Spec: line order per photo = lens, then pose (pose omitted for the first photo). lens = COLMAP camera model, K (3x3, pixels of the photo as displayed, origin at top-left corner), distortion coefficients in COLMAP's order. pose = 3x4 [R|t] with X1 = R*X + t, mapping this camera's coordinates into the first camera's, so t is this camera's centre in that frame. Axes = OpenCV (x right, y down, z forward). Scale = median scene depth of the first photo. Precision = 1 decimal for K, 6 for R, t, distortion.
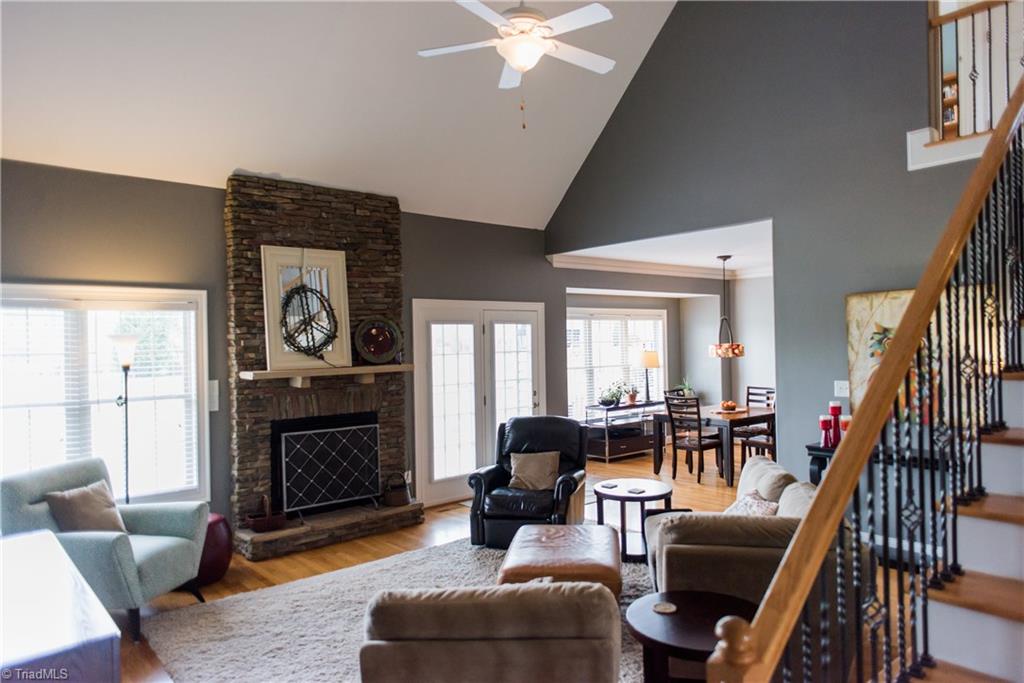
lens RADIAL K [[672.1, 0, 508.6], [0, 672.1, 341.9], [0, 0, 1]] dist [0.011352, -0.012014]
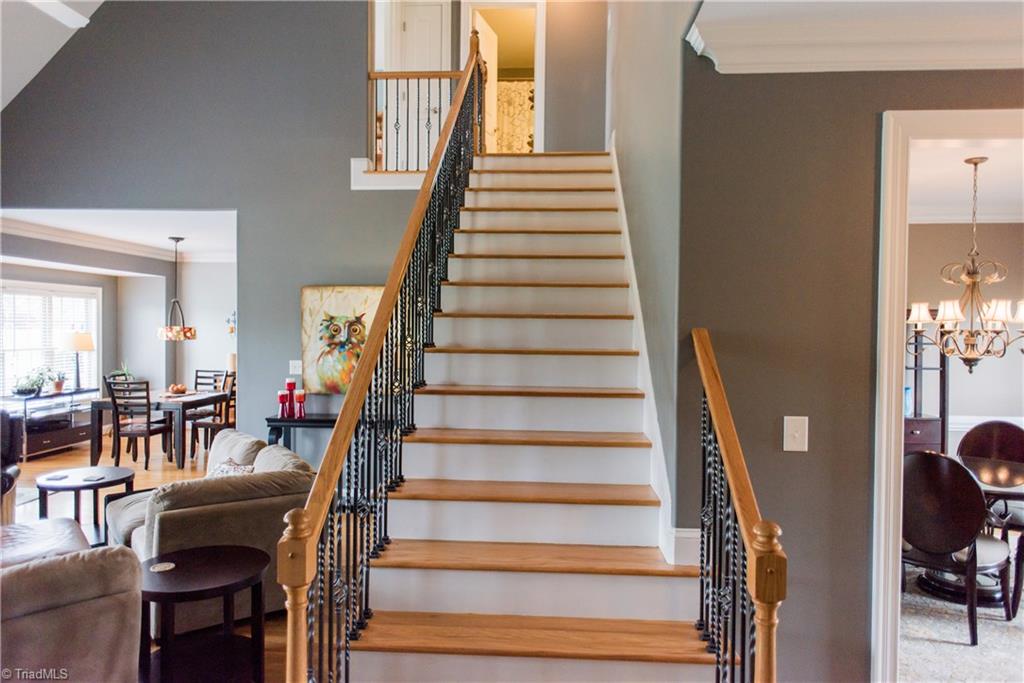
lens RADIAL K [[694.8, 0, 511.4], [0, 694.8, 335.0], [0, 0, 1]] dist [-0.058073, 0.009386]
pose [[0.691291, 0.023346, 0.722200, -0.099696], [-0.029159, 0.999565, -0.004402, 0.007968], [-0.721988, -0.018016, 0.691671, -0.080683]]
